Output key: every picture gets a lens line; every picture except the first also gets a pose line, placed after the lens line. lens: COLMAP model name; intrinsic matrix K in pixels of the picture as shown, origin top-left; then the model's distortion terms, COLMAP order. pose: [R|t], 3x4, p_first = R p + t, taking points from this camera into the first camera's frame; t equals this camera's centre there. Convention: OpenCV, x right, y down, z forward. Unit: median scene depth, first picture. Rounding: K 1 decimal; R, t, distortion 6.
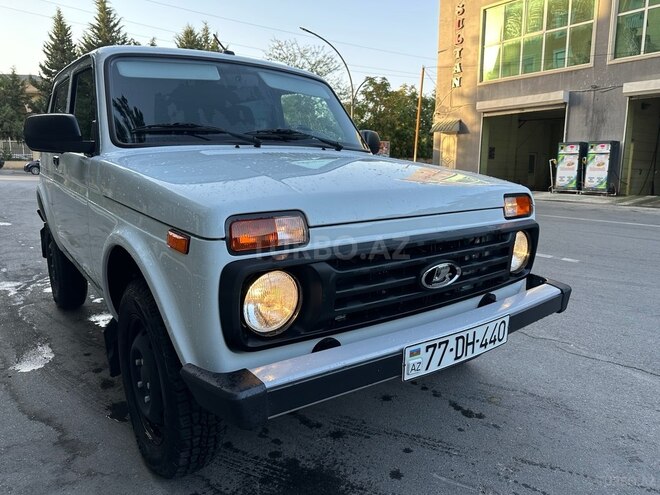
lens RADIAL K [[466.2, 0, 330.8], [0, 466.2, 242.7], [0, 0, 1]] dist [0.047007, -0.056305]
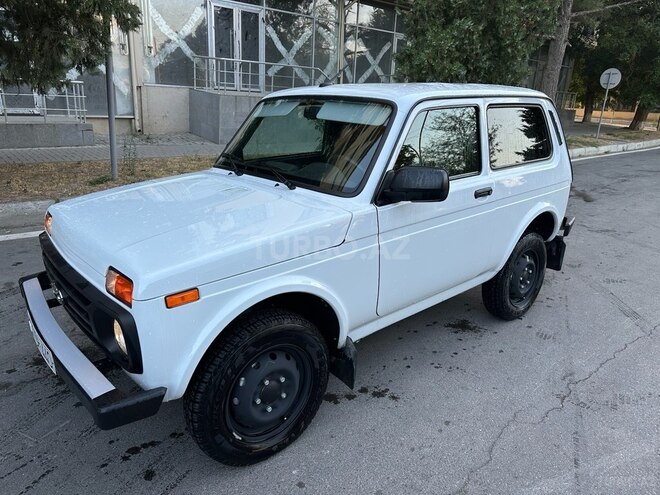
lens RADIAL K [[466.2, 0, 330.8], [0, 466.2, 242.7], [0, 0, 1]] dist [0.047007, -0.056305]
pose [[0.058370, 0.278950, -0.958530, 1.602620], [-0.188502, 0.945974, 0.263817, -0.596566], [0.980337, 0.165286, 0.107799, 1.649682]]
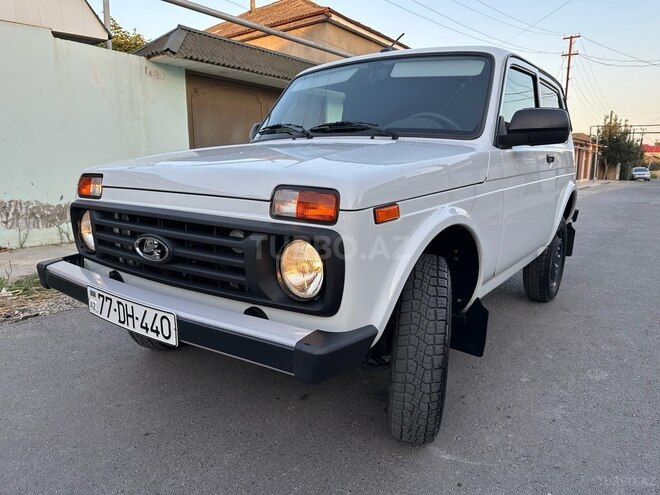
lens RADIAL K [[466.2, 0, 330.8], [0, 466.2, 242.7], [0, 0, 1]] dist [0.047007, -0.056305]
pose [[0.284582, 0.160832, -0.945064, 1.379041], [-0.182703, 0.976856, 0.111226, -0.138644], [0.941081, 0.141013, 0.307380, 1.077964]]
